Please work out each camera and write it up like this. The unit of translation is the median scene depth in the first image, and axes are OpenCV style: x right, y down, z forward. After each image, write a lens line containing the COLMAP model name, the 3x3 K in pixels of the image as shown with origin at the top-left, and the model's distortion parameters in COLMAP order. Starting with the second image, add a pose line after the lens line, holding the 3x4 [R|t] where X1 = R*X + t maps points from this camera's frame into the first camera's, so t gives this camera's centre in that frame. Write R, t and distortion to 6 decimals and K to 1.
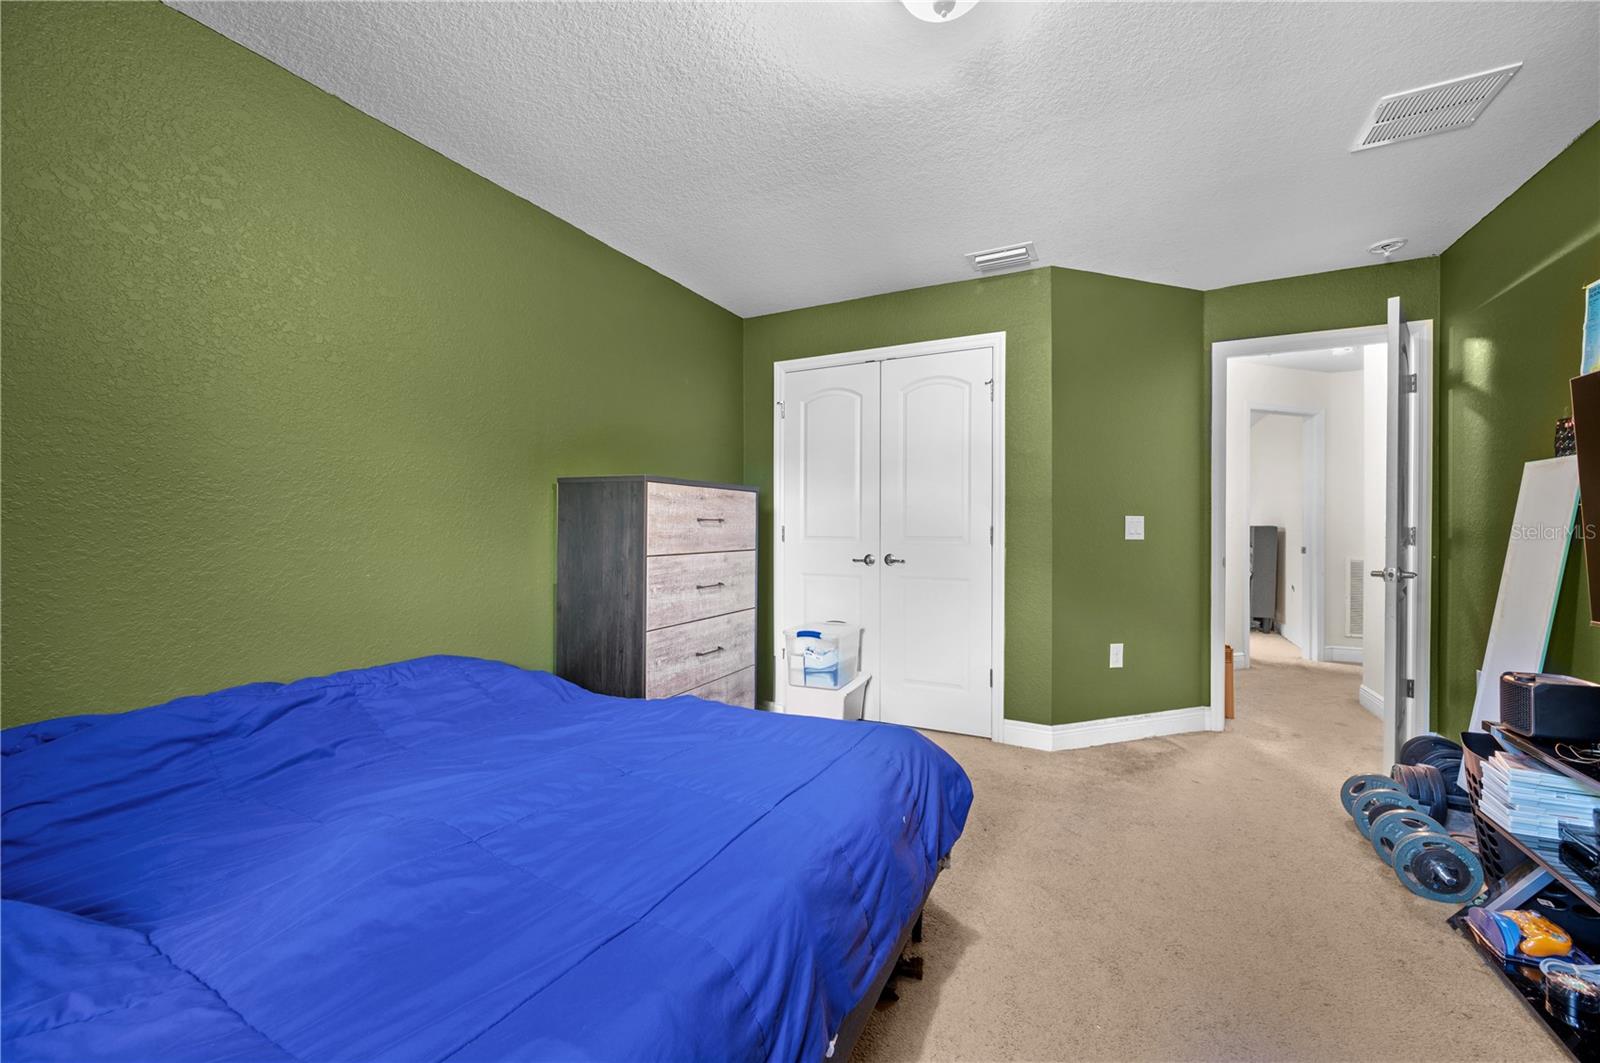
lens RADIAL K [[637.2, 0, 799.8], [0, 637.2, 529.1], [0, 0, 1]] dist [-0.001628, 0.001291]
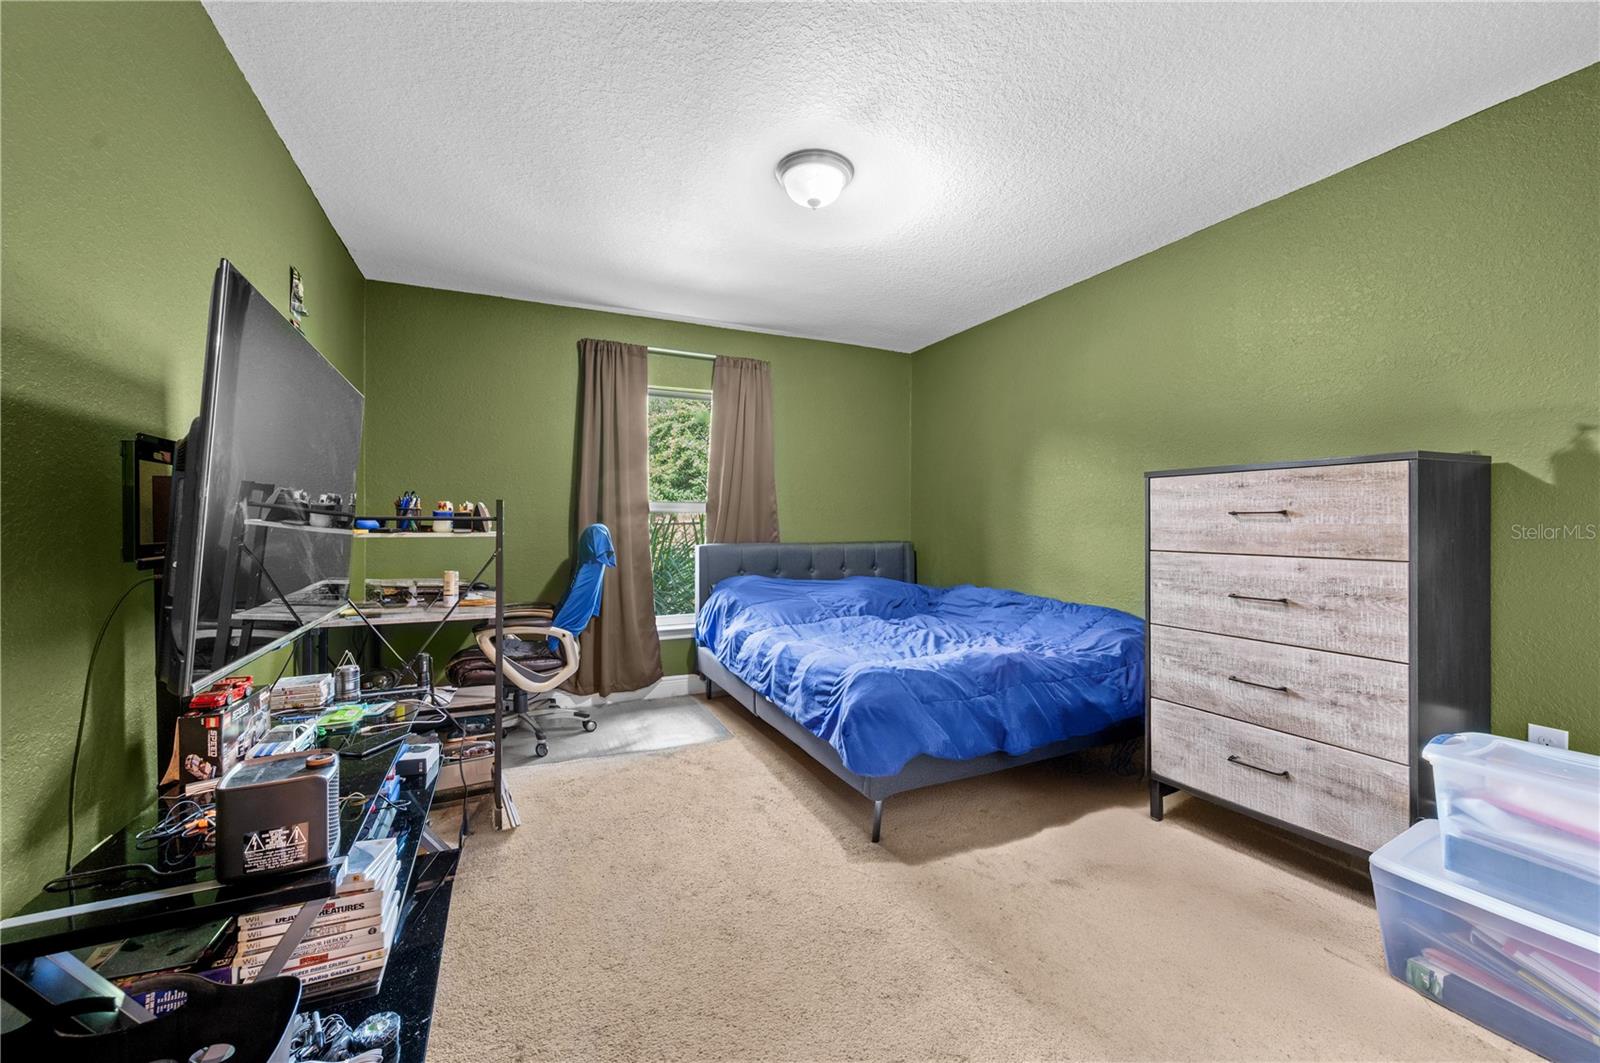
lens RADIAL K [[637.2, 0, 800.1], [0, 637.2, 526.7], [0, 0, 1]] dist [-0.001628, 0.001291]
pose [[-0.622804, 0.003815, -0.782369, 0.807242], [-0.003656, 0.999963, 0.007786, -0.001619], [0.782370, 0.007709, -0.622767, 1.052062]]
